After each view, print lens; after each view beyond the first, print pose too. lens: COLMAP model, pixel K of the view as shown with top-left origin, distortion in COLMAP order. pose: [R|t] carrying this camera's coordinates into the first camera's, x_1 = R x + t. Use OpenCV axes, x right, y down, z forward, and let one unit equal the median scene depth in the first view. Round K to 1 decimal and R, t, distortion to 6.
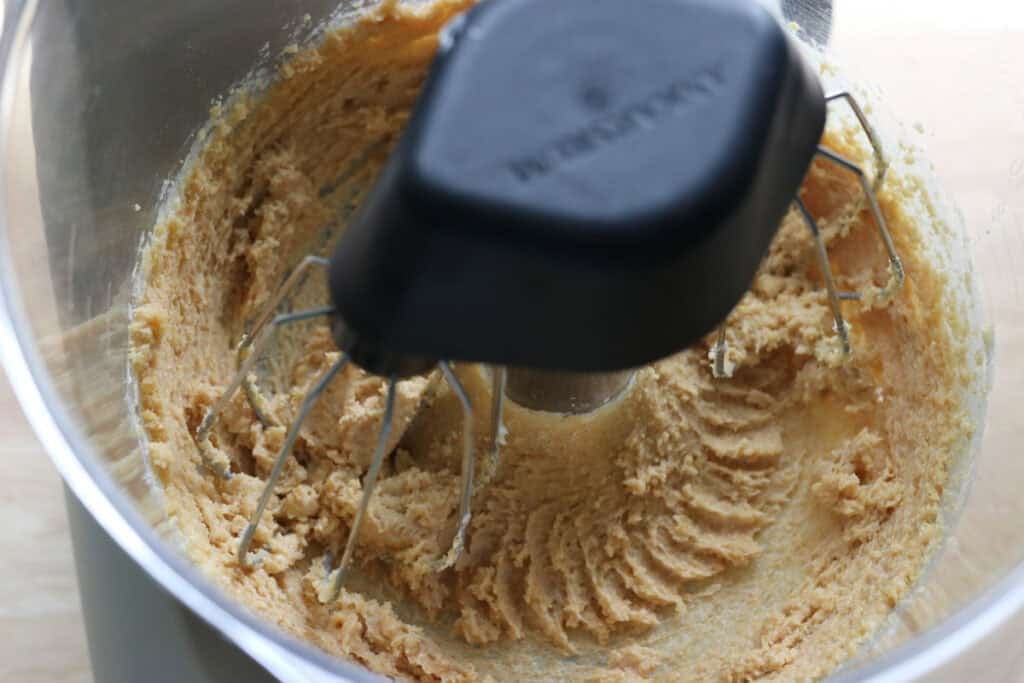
lens RADIAL K [[1696.4, 0, 512.0], [0, 1696.4, 341.5], [0, 0, 1]] dist [-0.056418, 0.019185]
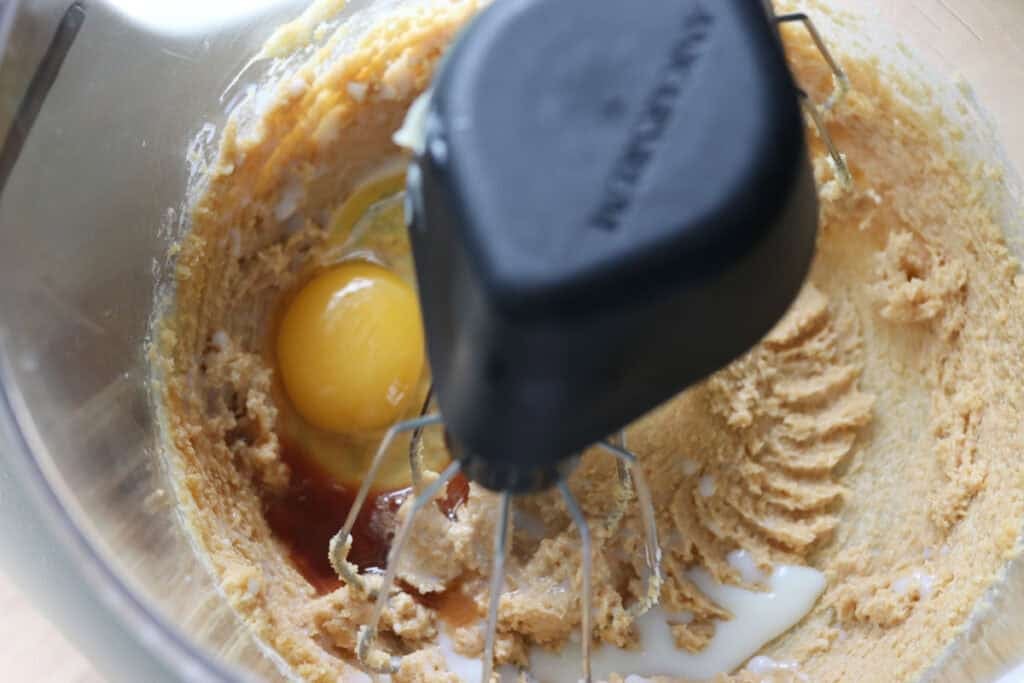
lens RADIAL K [[1696.4, 0, 512.0], [0, 1696.4, 341.5], [0, 0, 1]] dist [-0.056418, 0.019185]
pose [[0.805369, -0.577640, 0.133088, -0.133033], [0.571411, 0.816256, 0.084945, -0.105607], [-0.157701, 0.007636, 0.987457, 0.074568]]
